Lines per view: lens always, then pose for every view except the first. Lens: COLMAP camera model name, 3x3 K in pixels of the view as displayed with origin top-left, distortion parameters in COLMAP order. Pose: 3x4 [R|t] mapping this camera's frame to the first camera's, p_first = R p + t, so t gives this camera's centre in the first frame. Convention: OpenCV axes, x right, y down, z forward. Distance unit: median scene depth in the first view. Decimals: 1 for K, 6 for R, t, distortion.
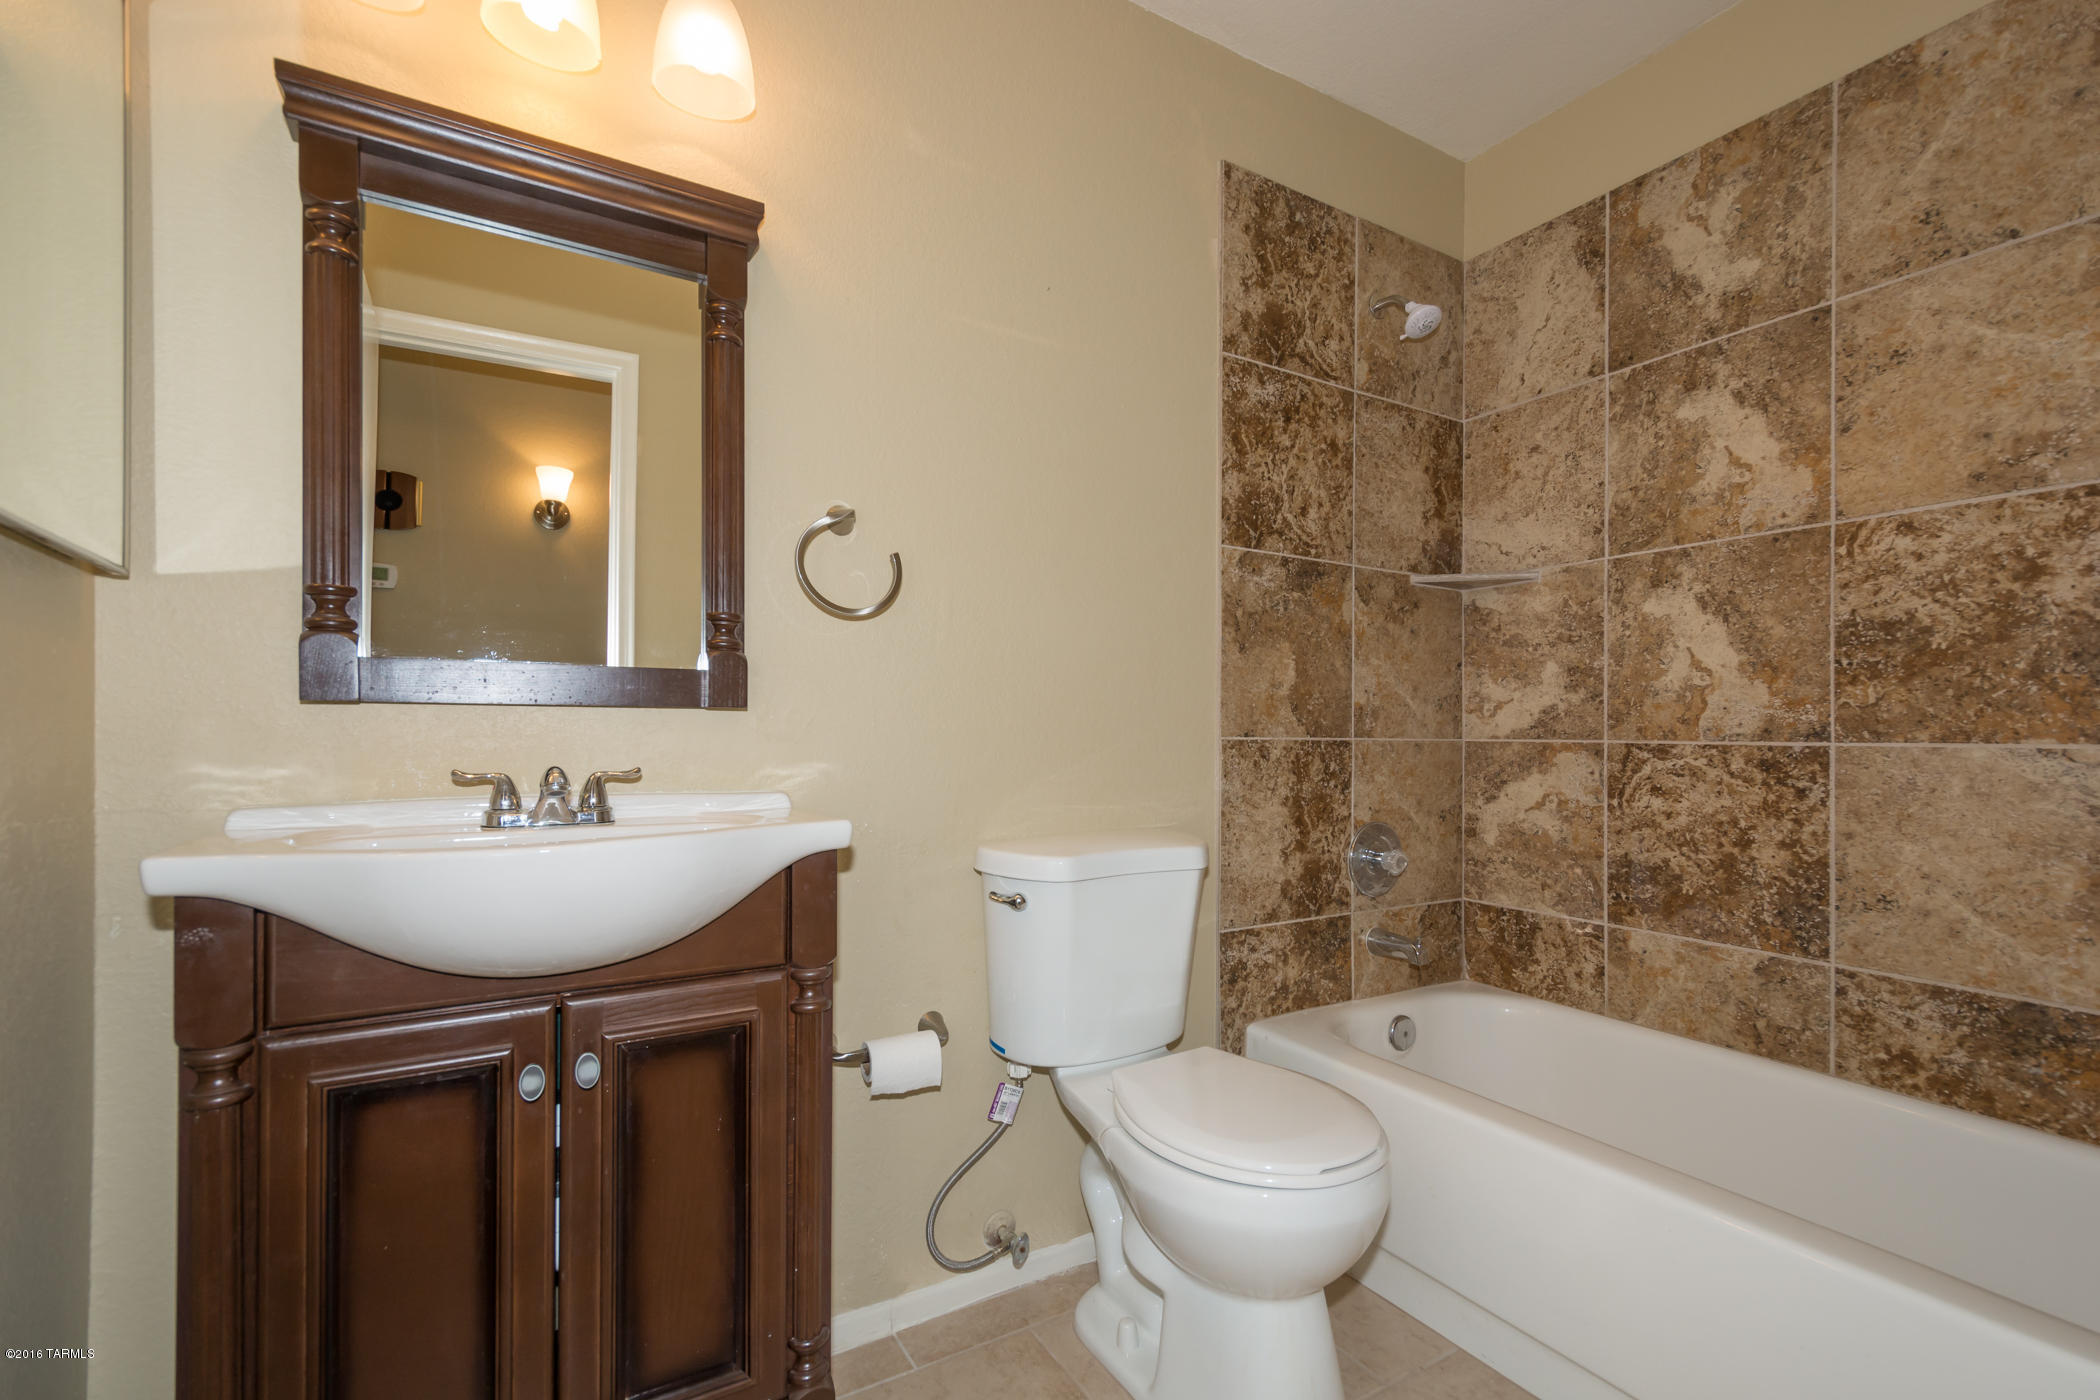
lens RADIAL K [[934.6, 0, 1075.1], [0, 934.6, 651.3], [0, 0, 1]] dist [0.020641, -0.008277]
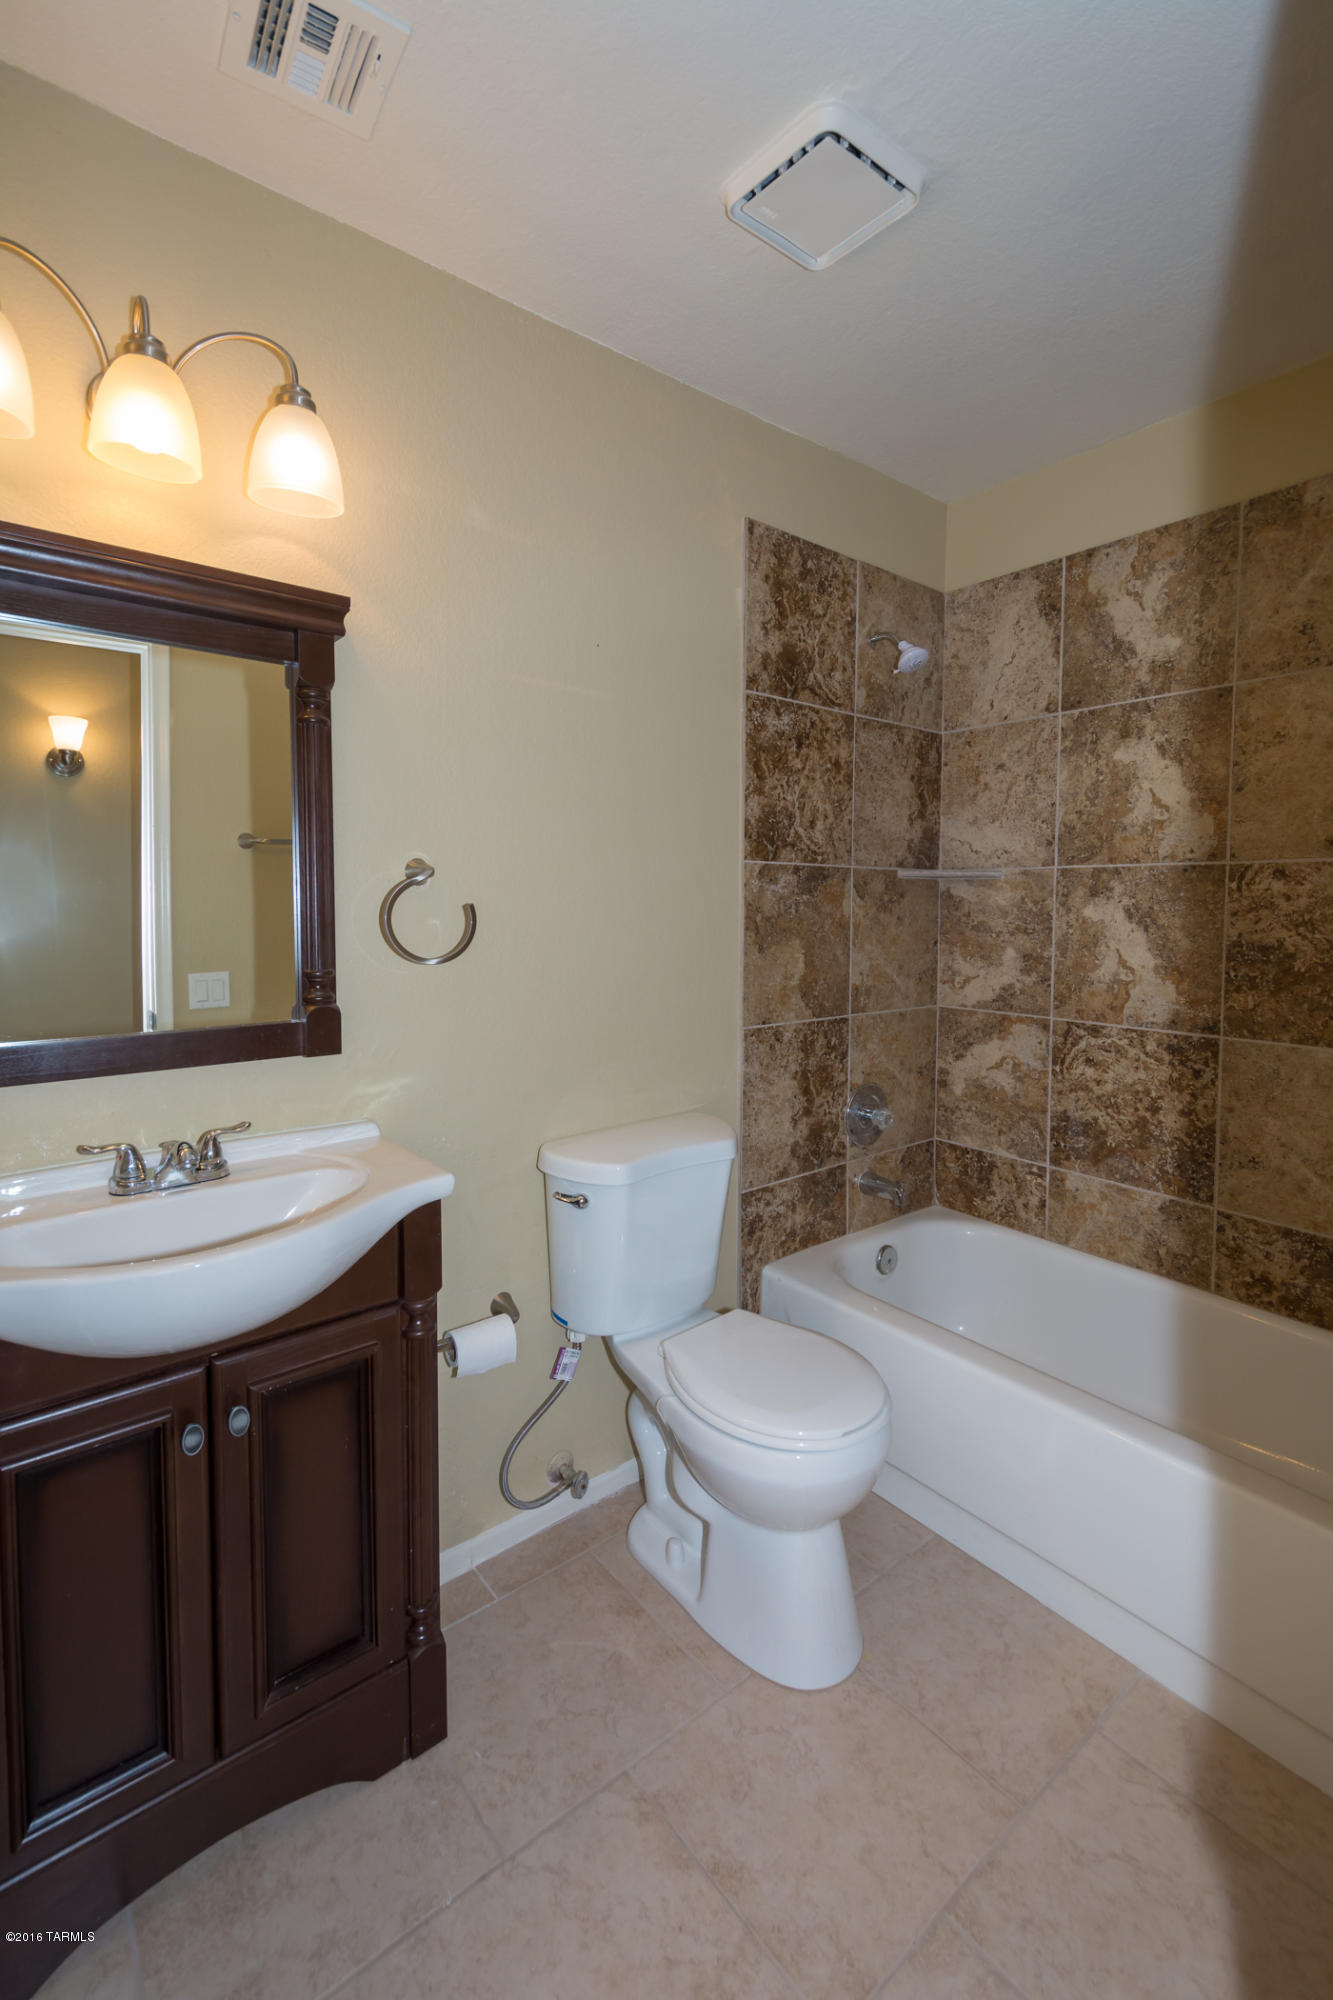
lens RADIAL K [[870.3, 0, 691.3], [0, 870.3, 902.6], [0, 0, 1]] dist [0.018482, -0.006463]
pose [[0.991337, -0.003874, 0.131287, -0.048361], [-0.003158, 0.998573, 0.053313, -0.118746], [-0.131306, -0.053266, 0.989910, -0.052272]]
